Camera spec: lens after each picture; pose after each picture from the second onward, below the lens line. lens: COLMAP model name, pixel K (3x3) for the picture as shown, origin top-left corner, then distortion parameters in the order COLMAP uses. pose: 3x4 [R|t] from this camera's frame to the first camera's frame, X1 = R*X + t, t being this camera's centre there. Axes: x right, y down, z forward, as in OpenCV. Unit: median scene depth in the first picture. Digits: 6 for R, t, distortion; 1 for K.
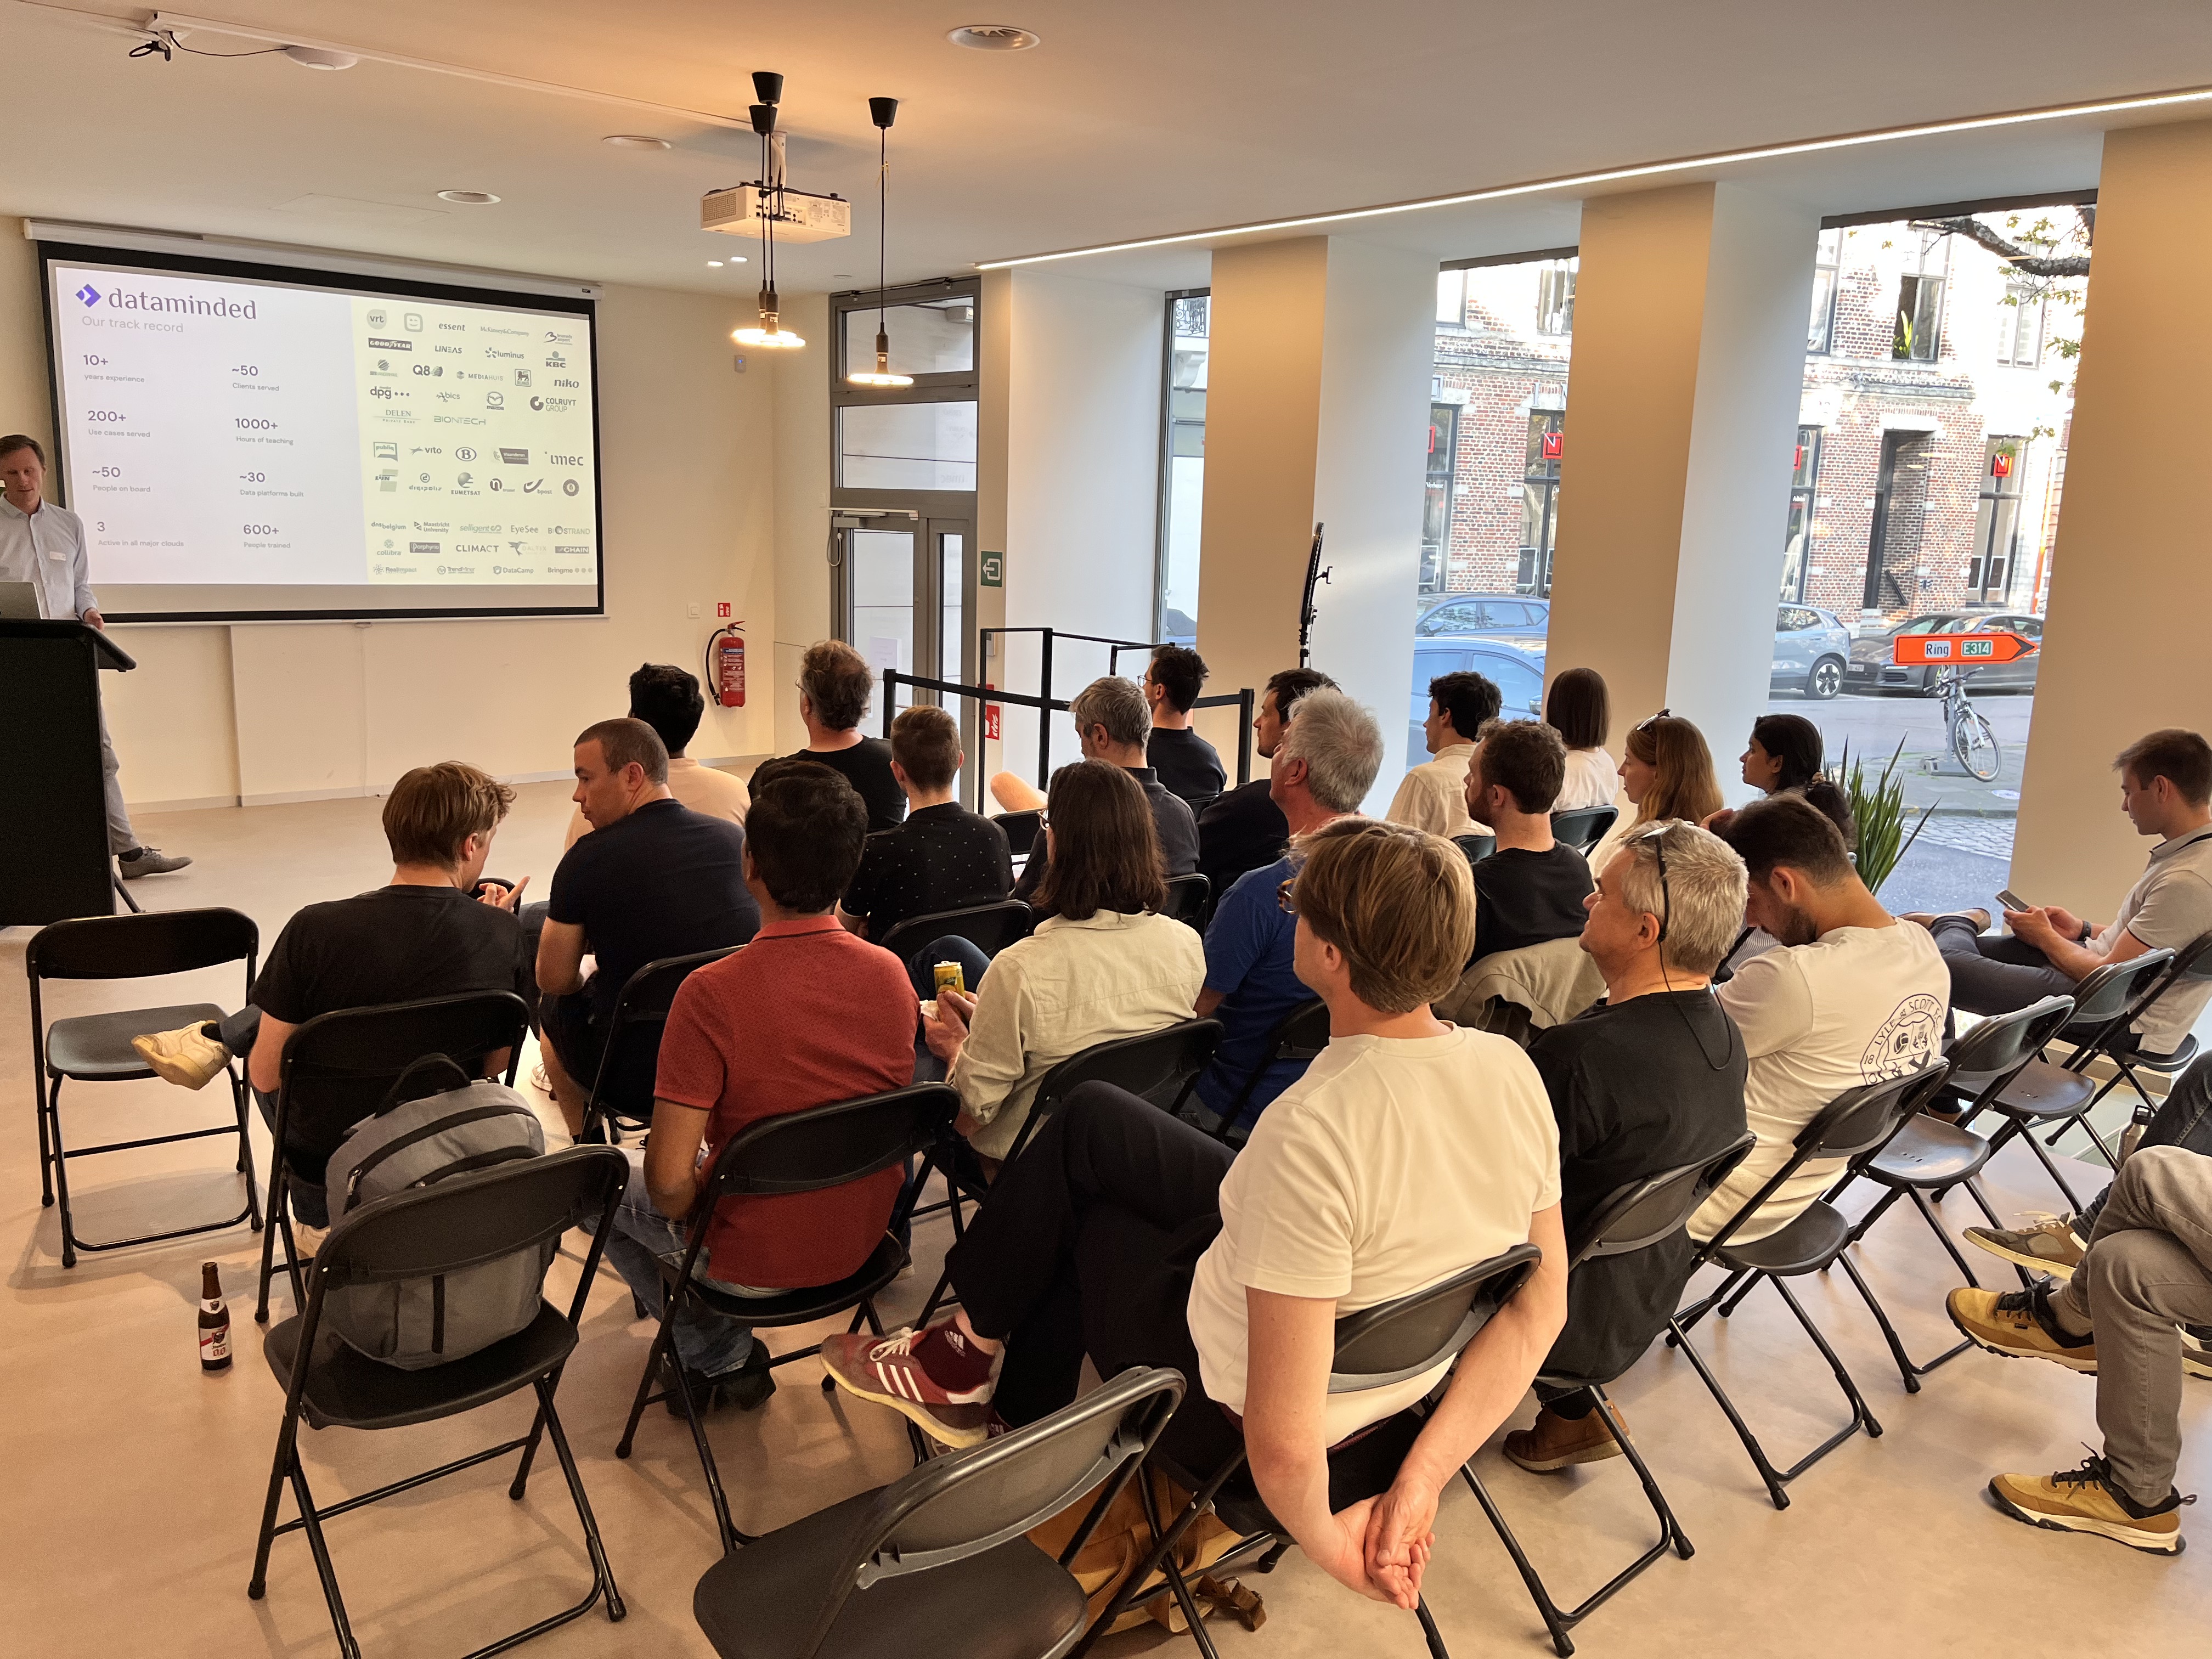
lens RADIAL K [[1669.1, 0, 1092.9], [0, 1669.1, 830.5], [0, 0, 1]] dist [0.065246, -0.088135]
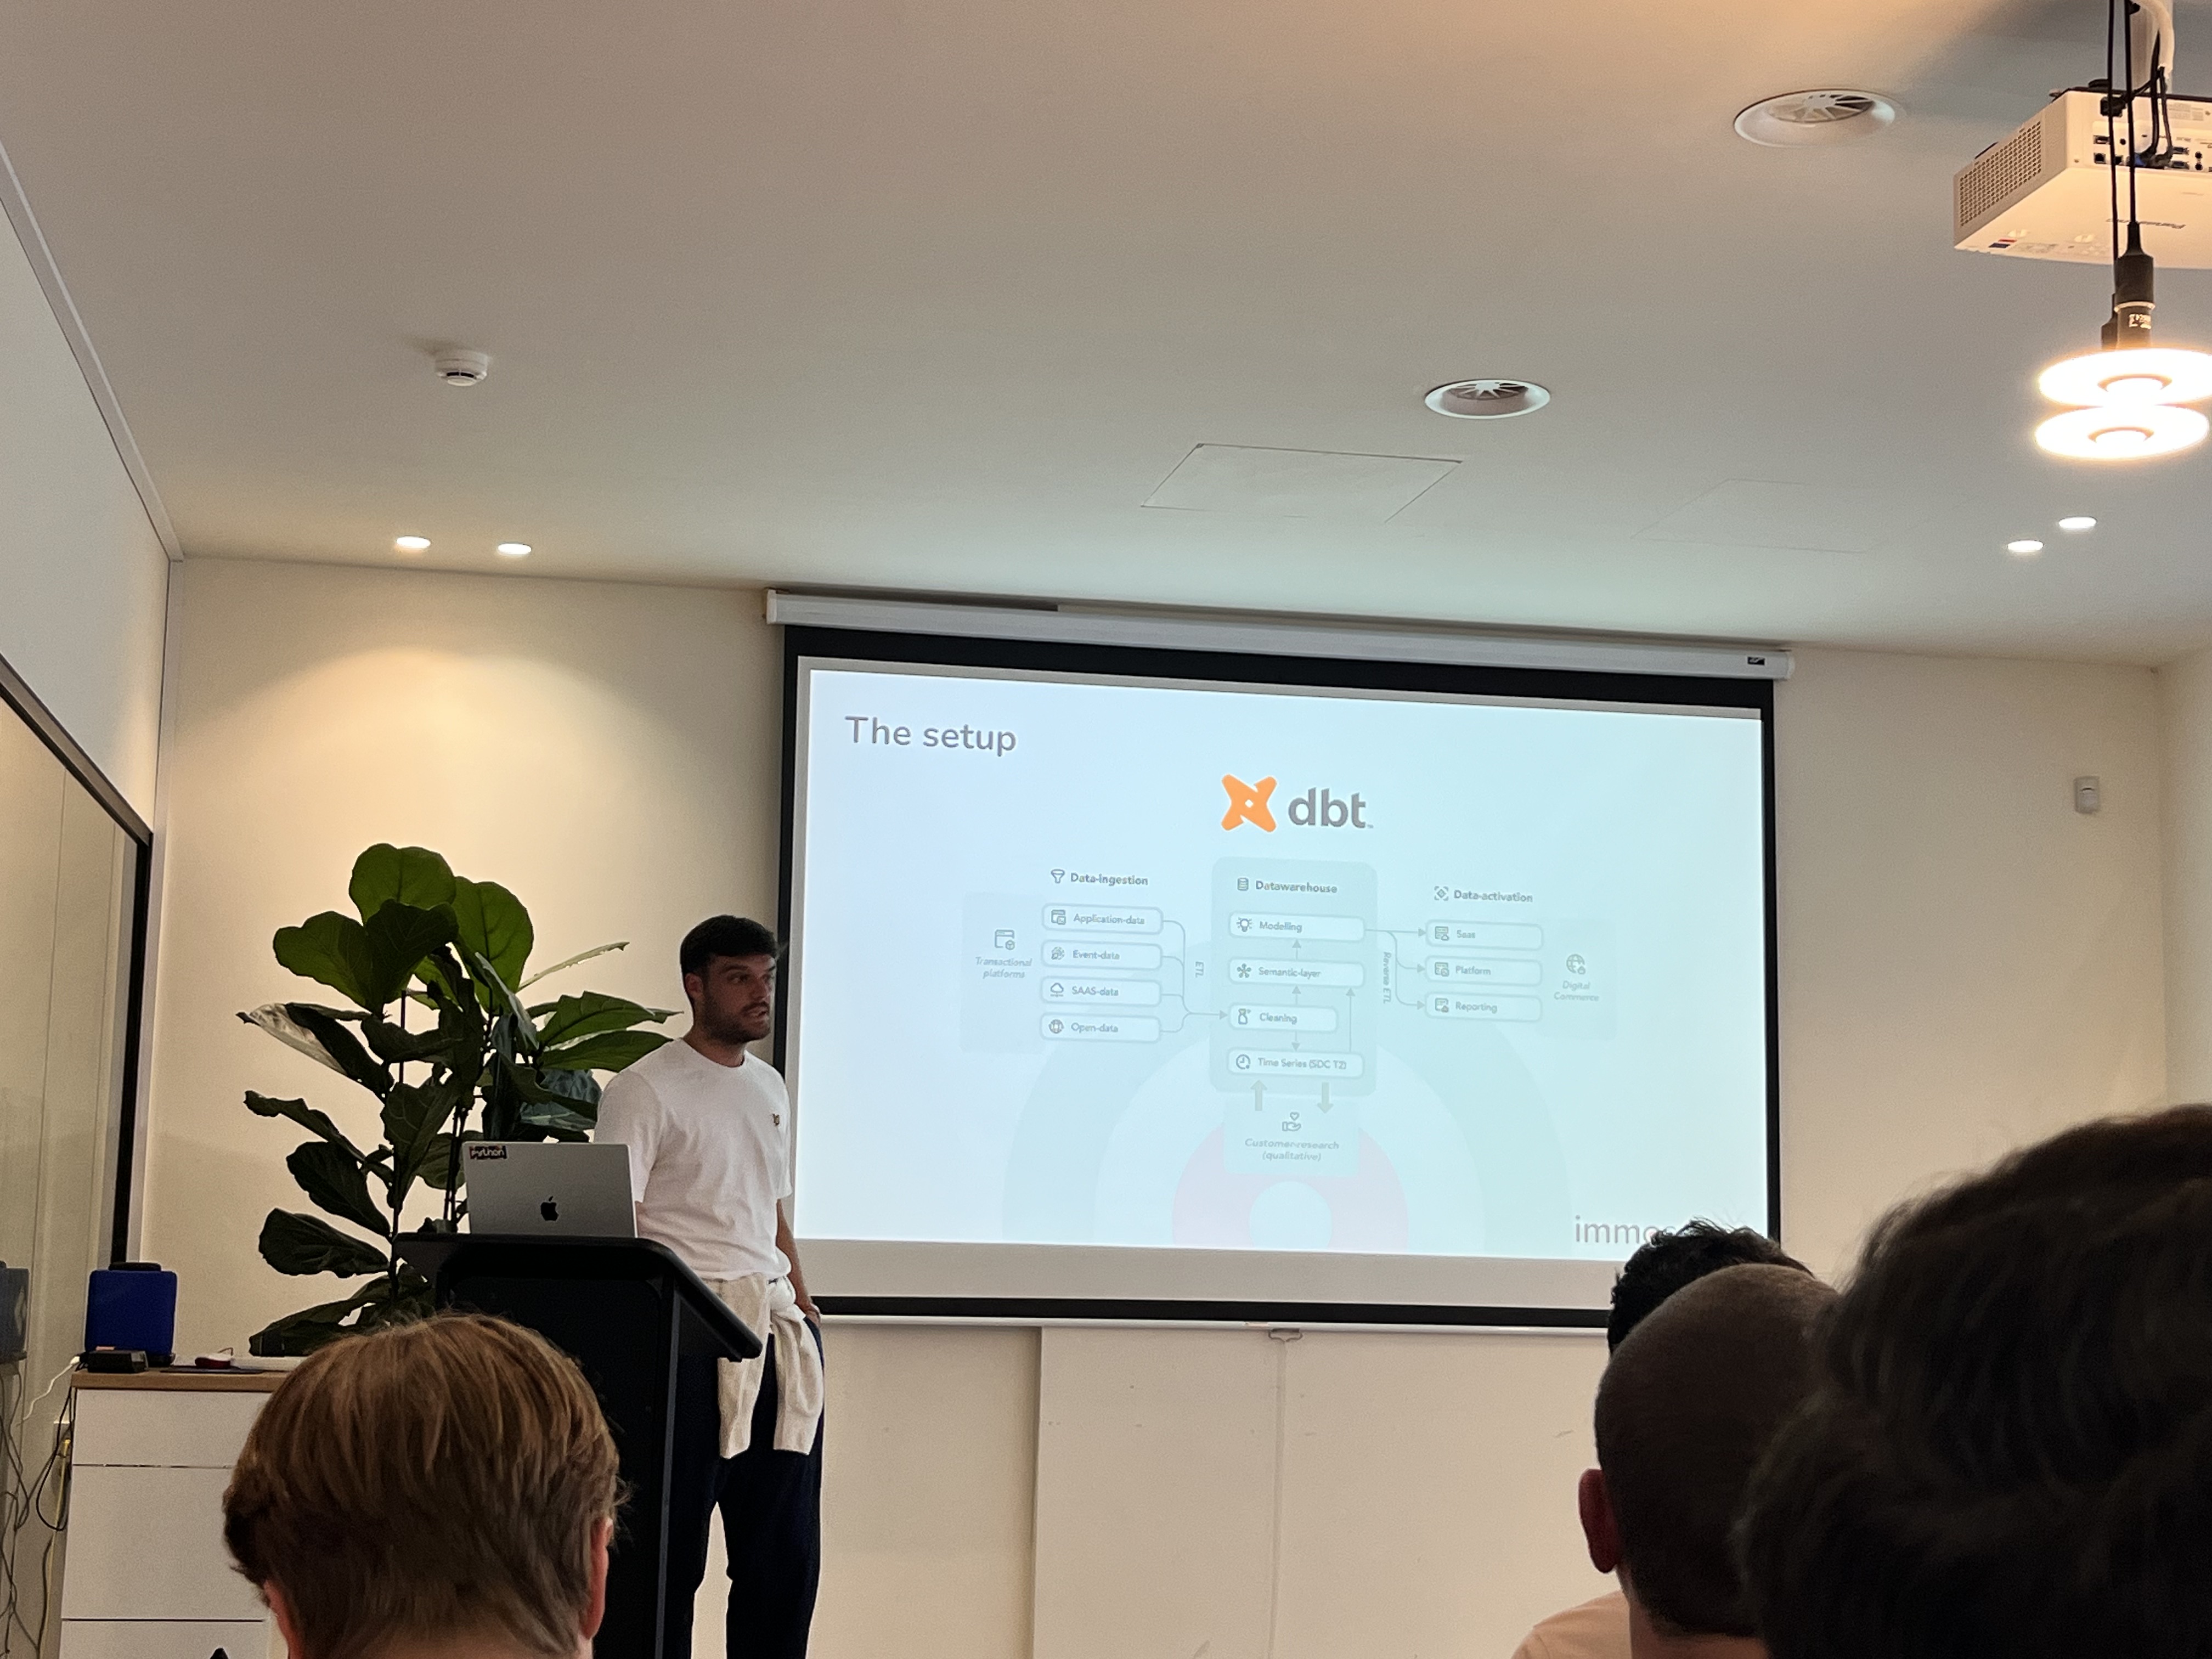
lens RADIAL K [[3011.2, 0, 1090.9], [0, 3011.2, 831.0], [0, 0, 1]] dist [0.177087, -0.699129]
pose [[0.865631, -0.075683, -0.494930, -0.073942], [-0.090065, 0.948847, -0.302618, 0.017939], [0.492516, 0.306531, 0.814535, 0.413073]]
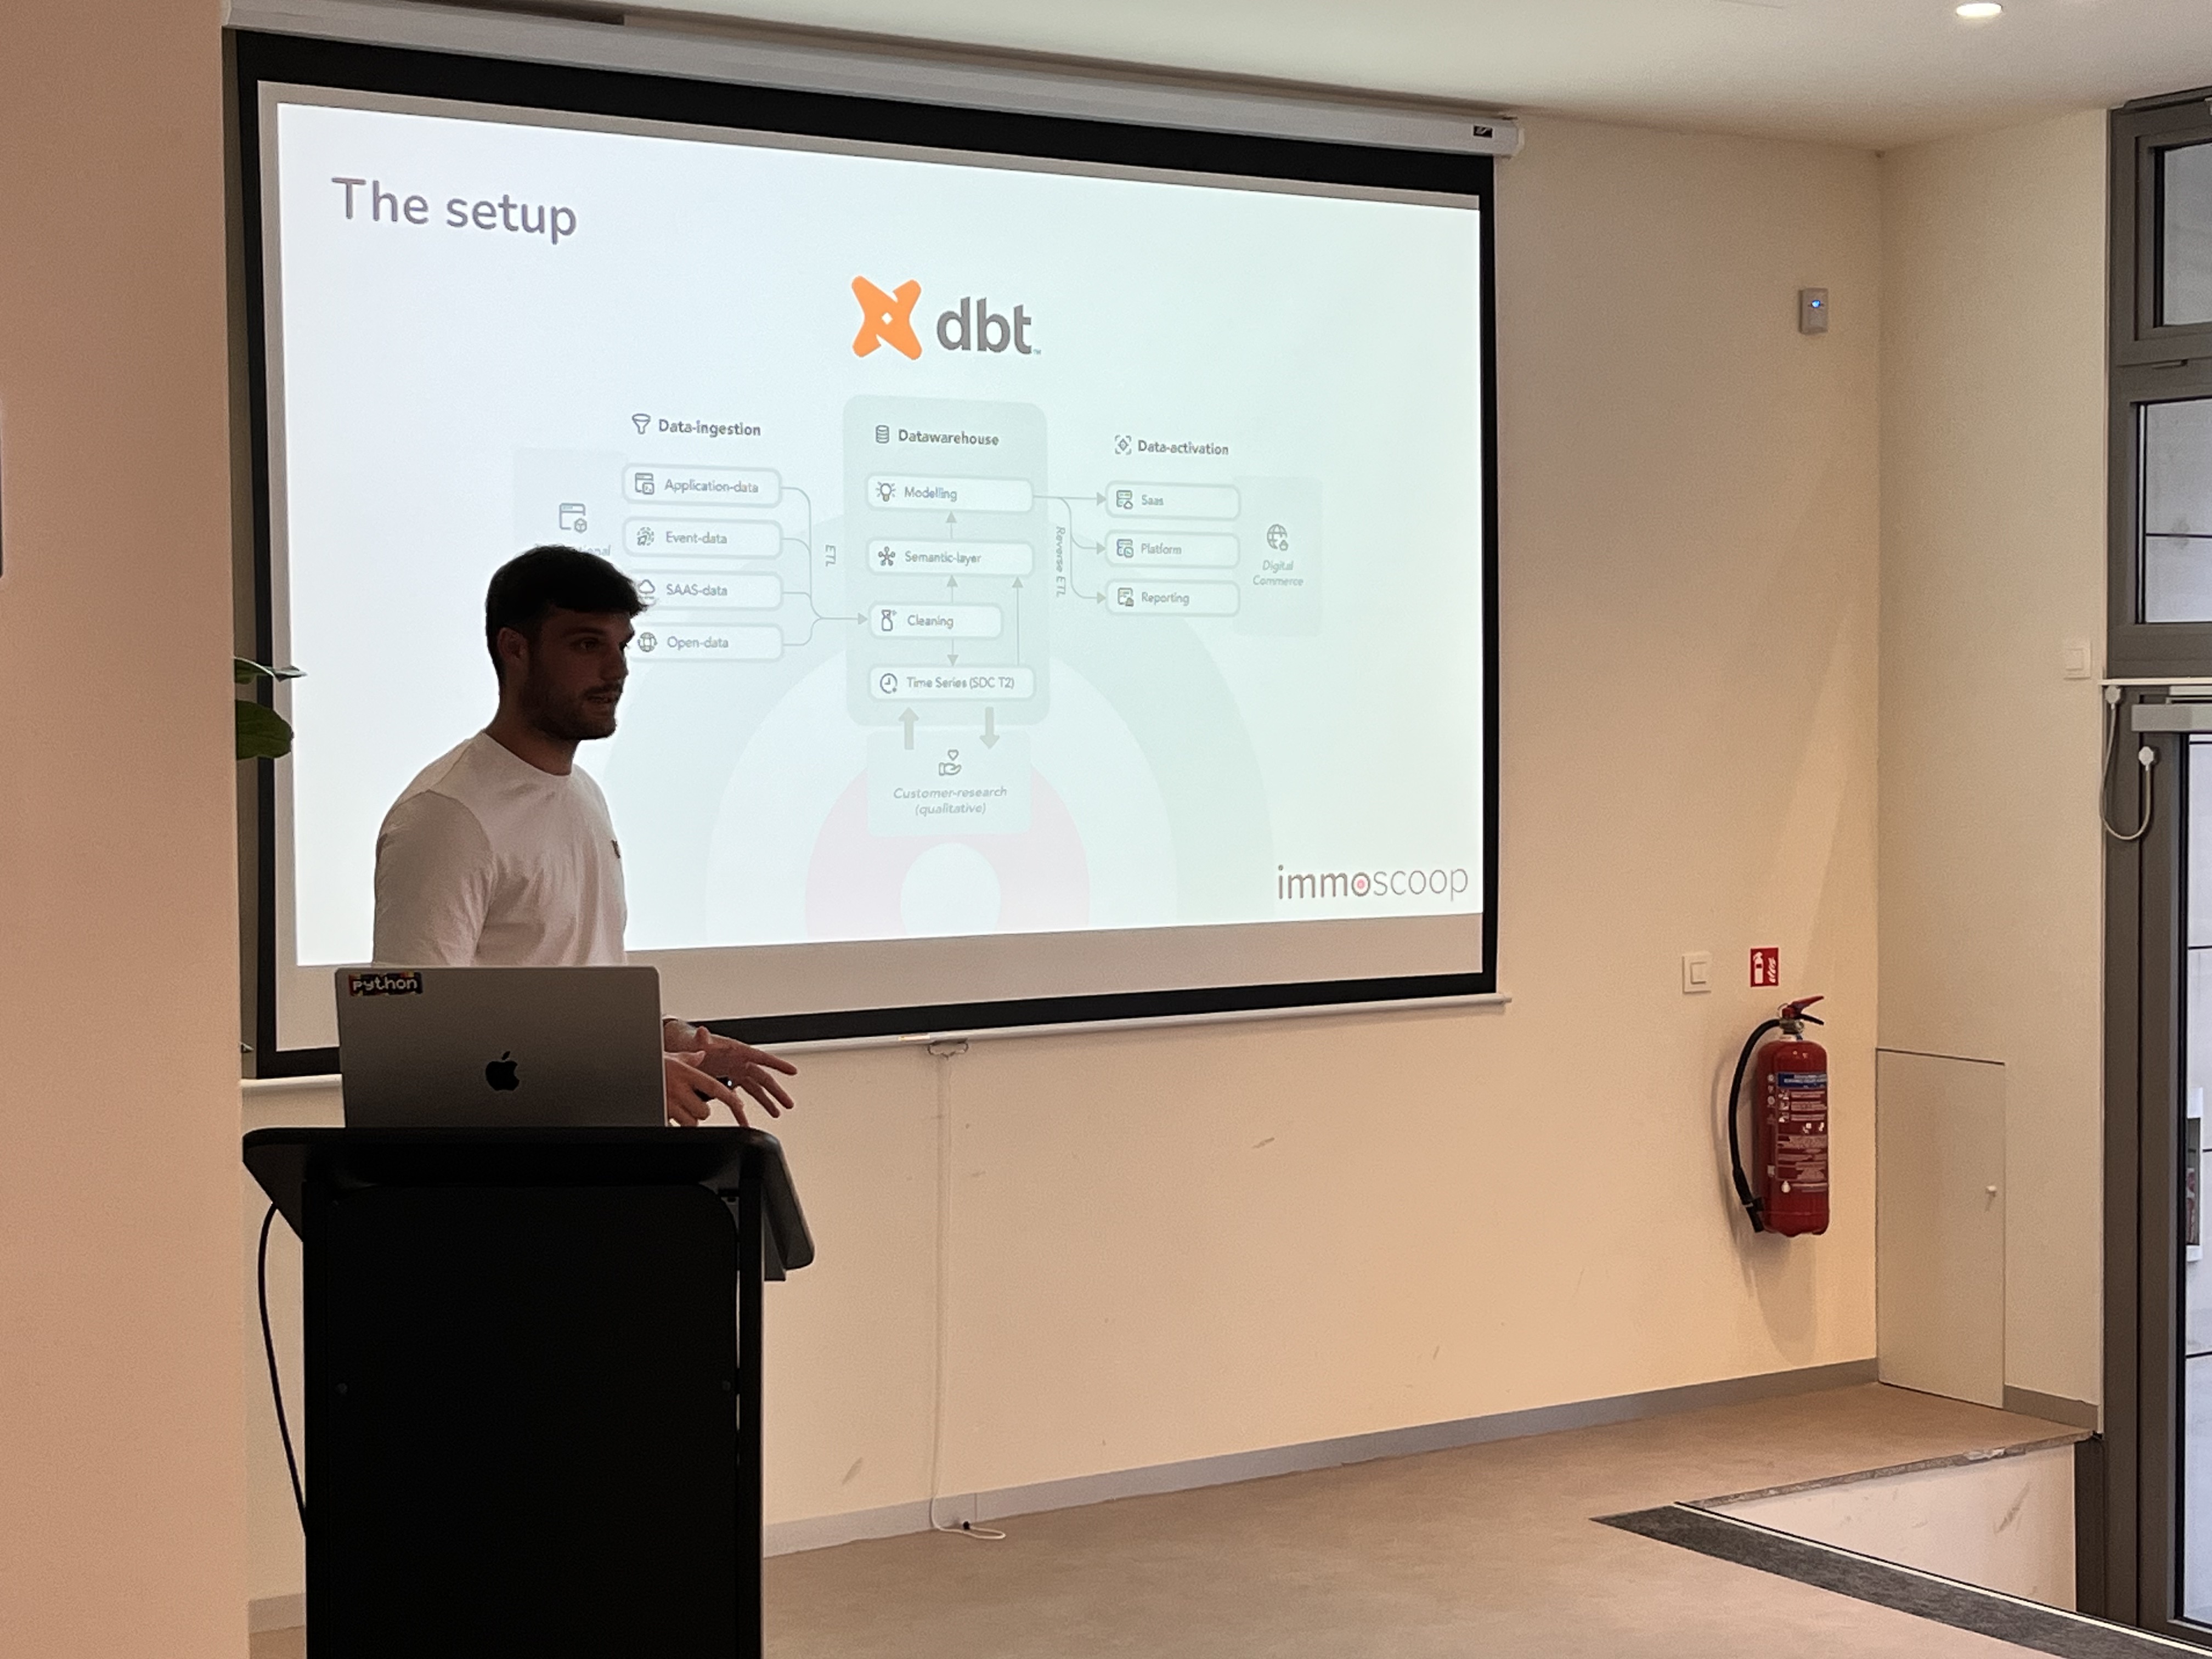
lens RADIAL K [[3517.4, 0, 1118.5], [0, 3517.4, 834.2], [0, 0, 1]] dist [0.193381, -0.882474]
pose [[0.991221, -0.031203, -0.128482, -0.571764], [0.011613, 0.988545, -0.150481, -0.102154], [0.131706, 0.147668, 0.980228, 0.495238]]
